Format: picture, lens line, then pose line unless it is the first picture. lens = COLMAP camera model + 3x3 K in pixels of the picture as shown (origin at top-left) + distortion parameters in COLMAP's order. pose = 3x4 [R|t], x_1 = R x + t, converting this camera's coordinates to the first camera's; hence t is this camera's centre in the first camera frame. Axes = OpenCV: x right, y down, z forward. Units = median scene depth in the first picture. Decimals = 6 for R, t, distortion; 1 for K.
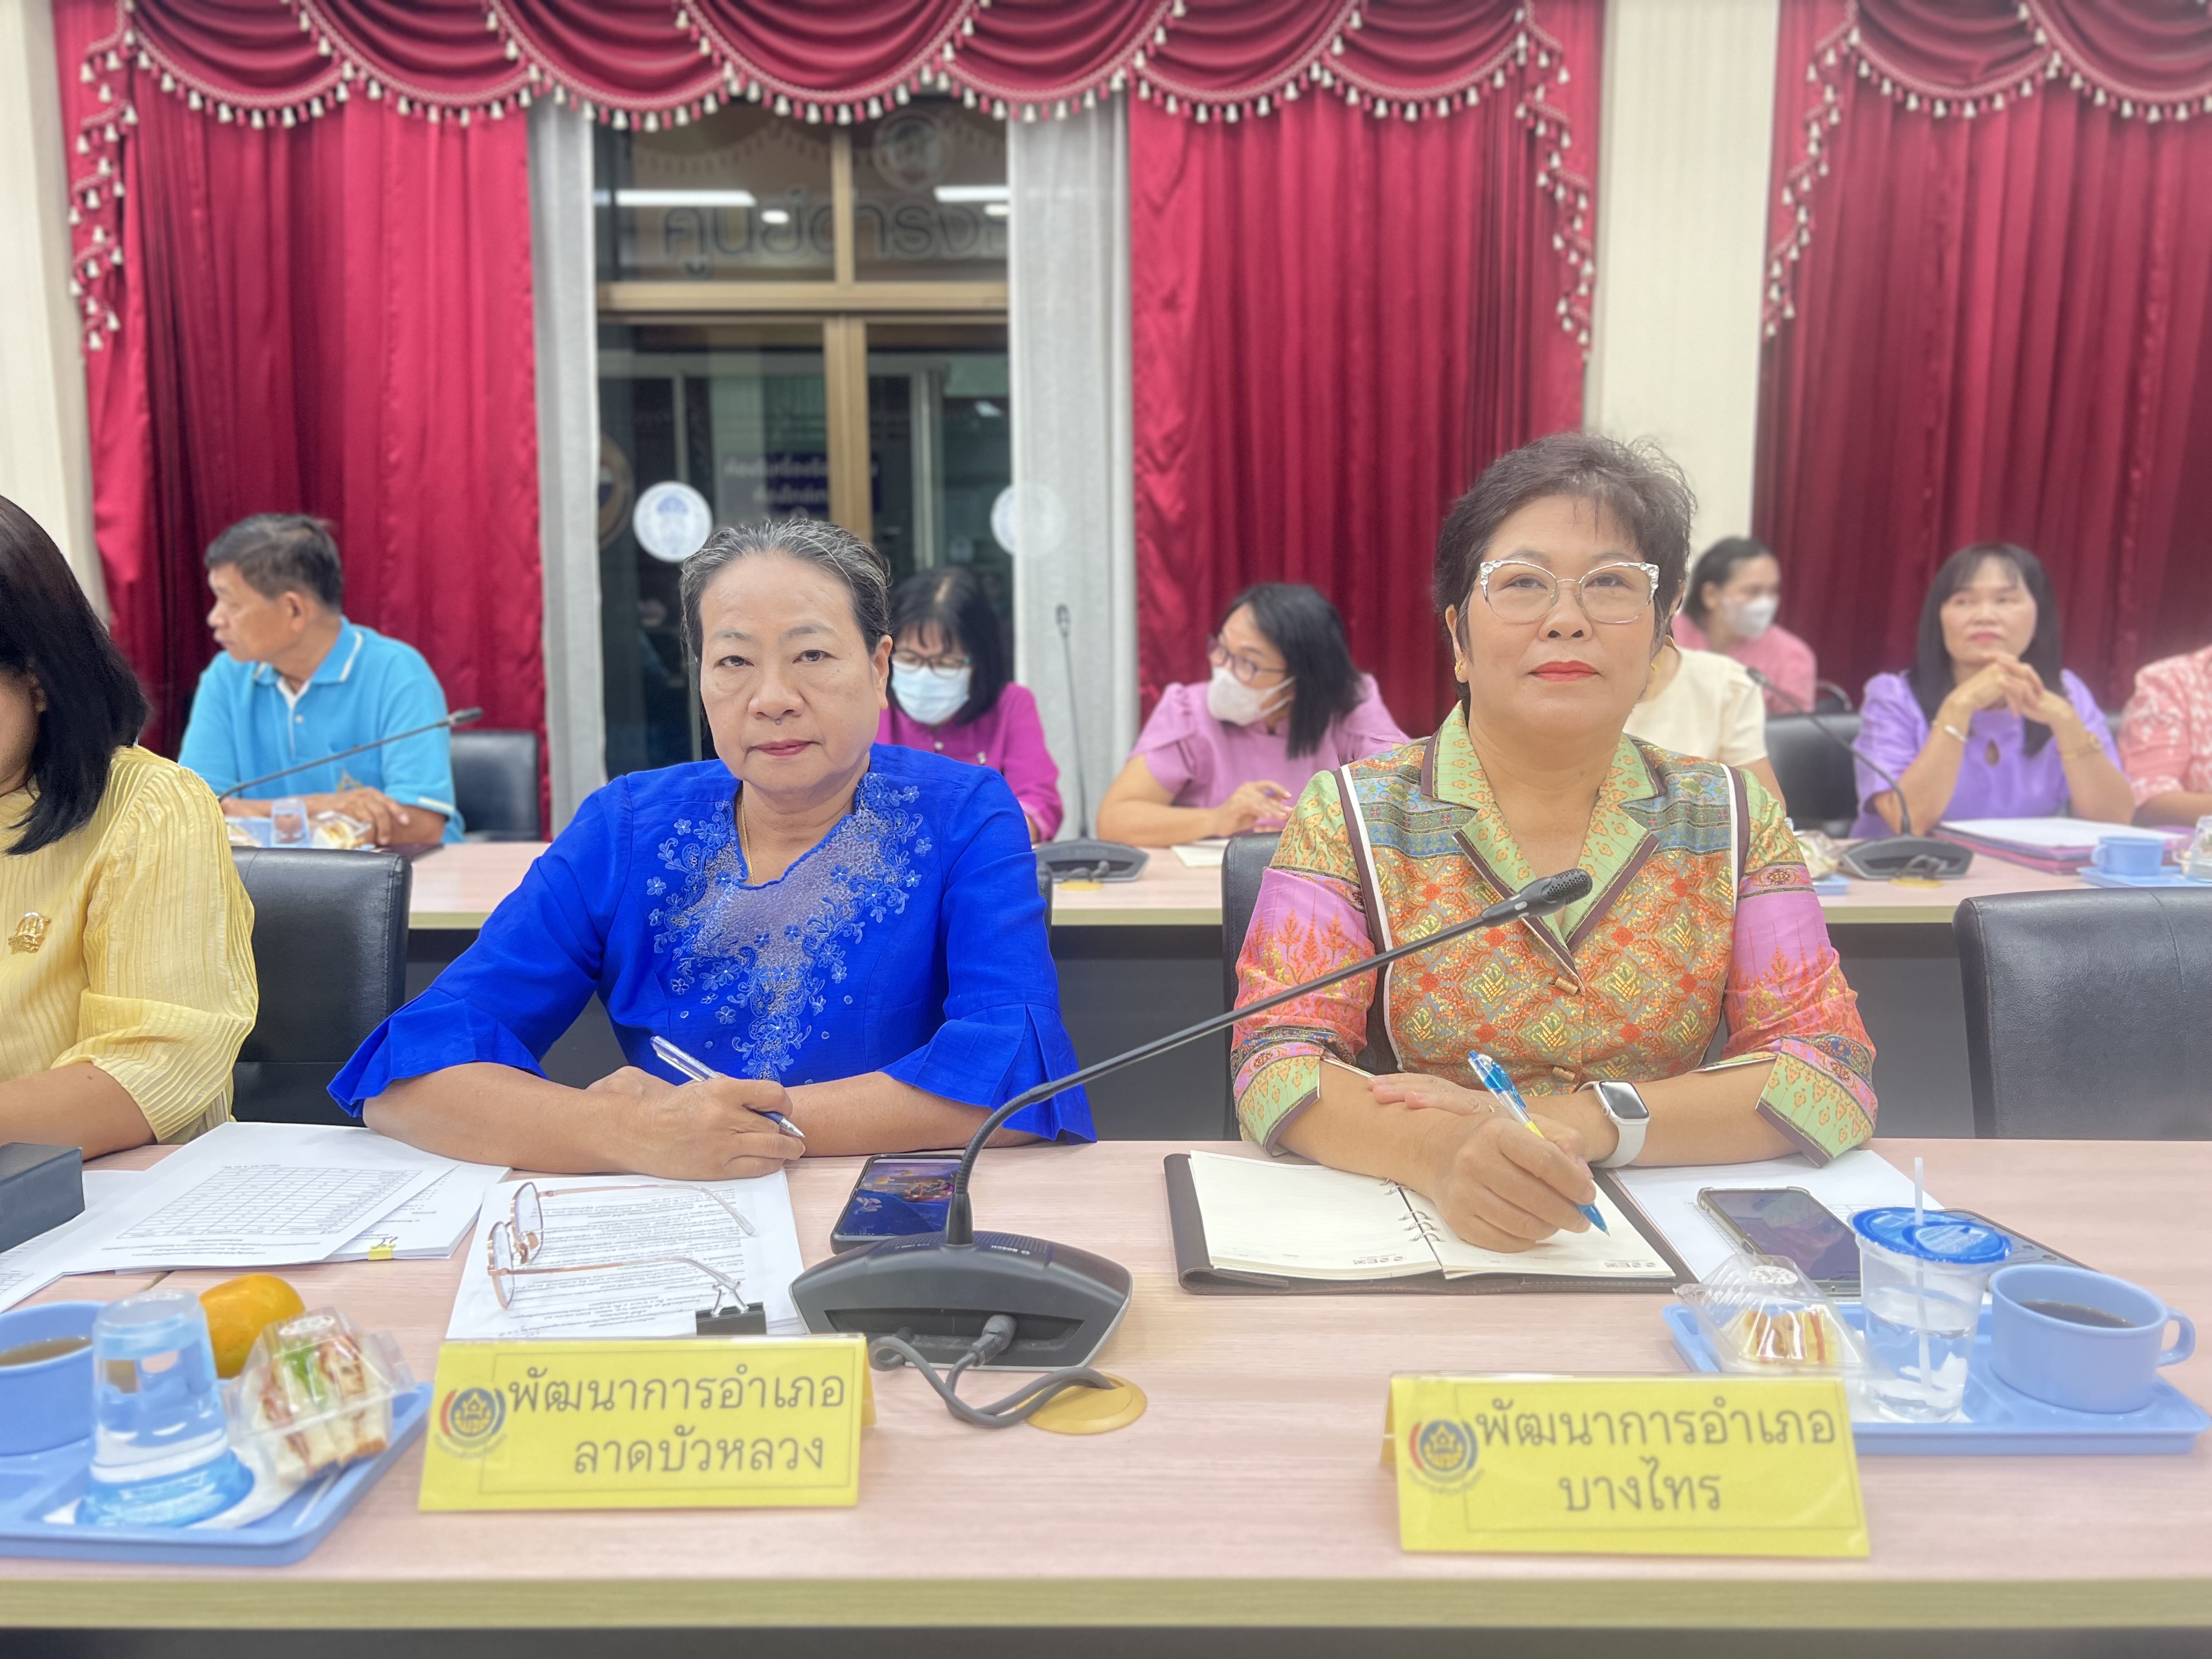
lens RADIAL K [[1677.8, 0, 1099.7], [0, 1677.8, 821.2], [0, 0, 1]] dist [0.050845, -0.053294]
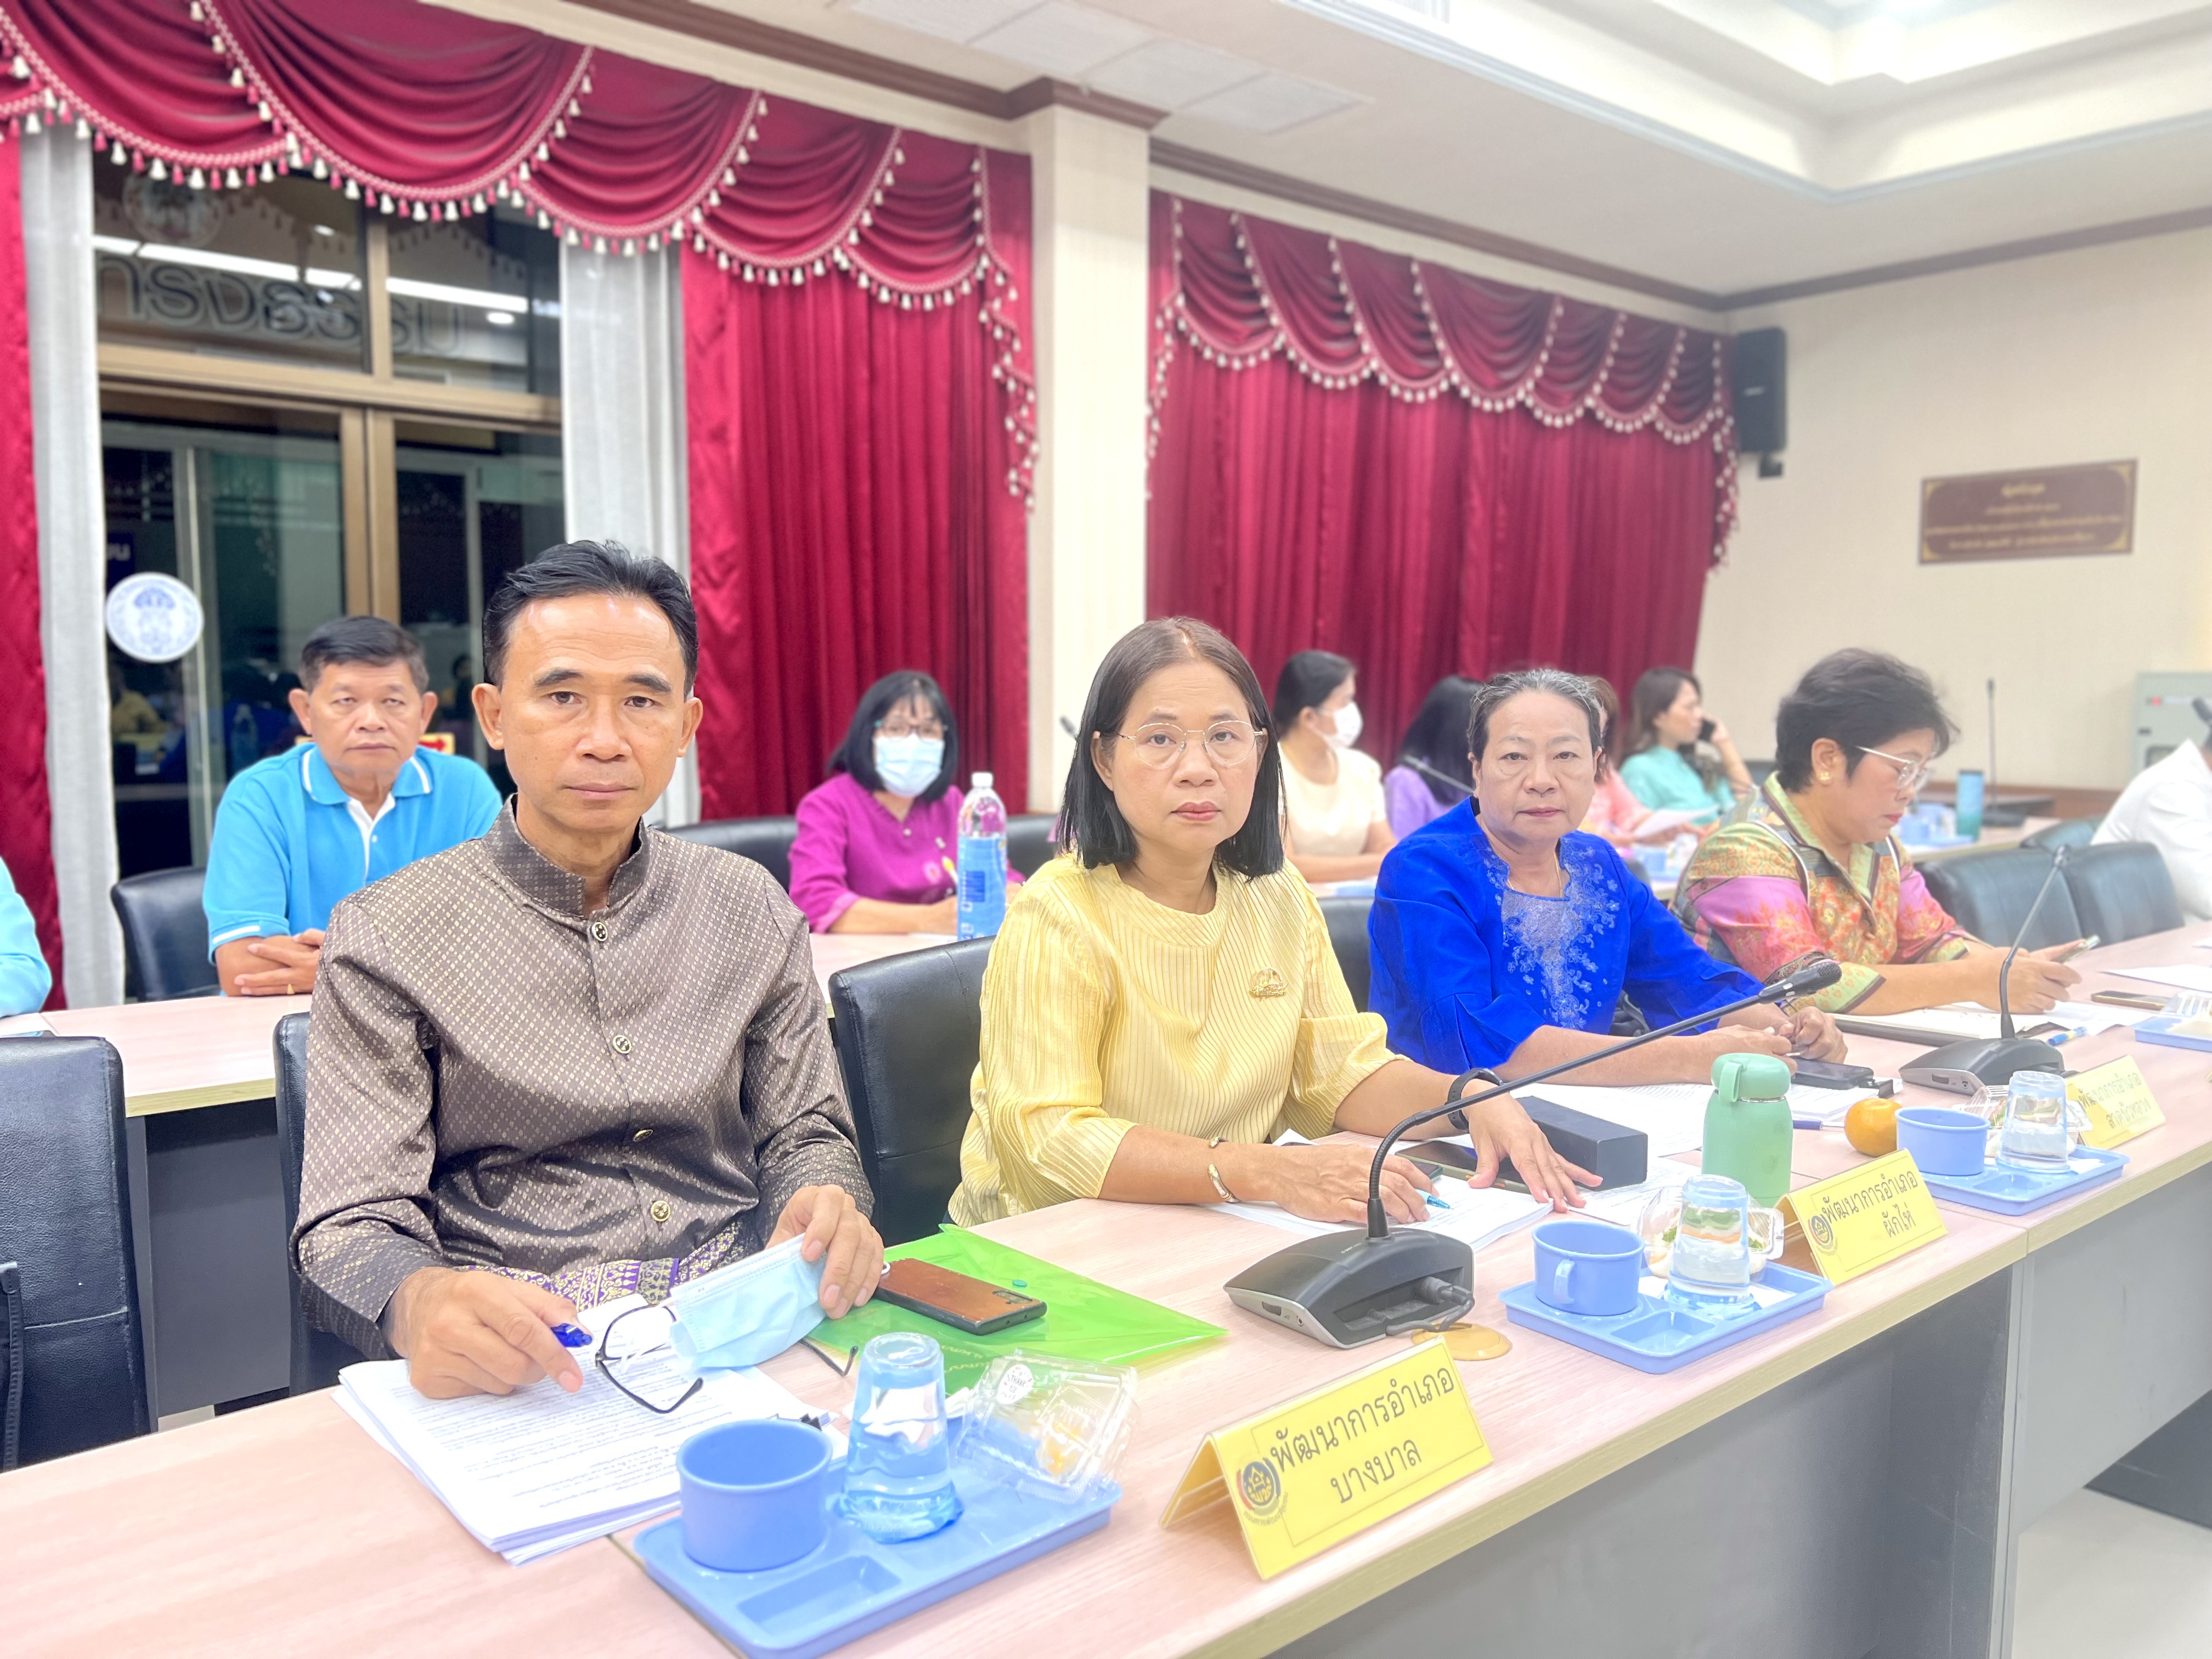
lens RADIAL K [[1677.8, 0, 1040.2], [0, 1677.8, 853.6], [0, 0, 1]] dist [0.050845, -0.053294]
pose [[0.760966, -0.060652, 0.645951, -0.534360], [0.084522, 0.996403, -0.006014, -0.012785], [-0.643263, 0.059173, 0.763356, 0.045226]]
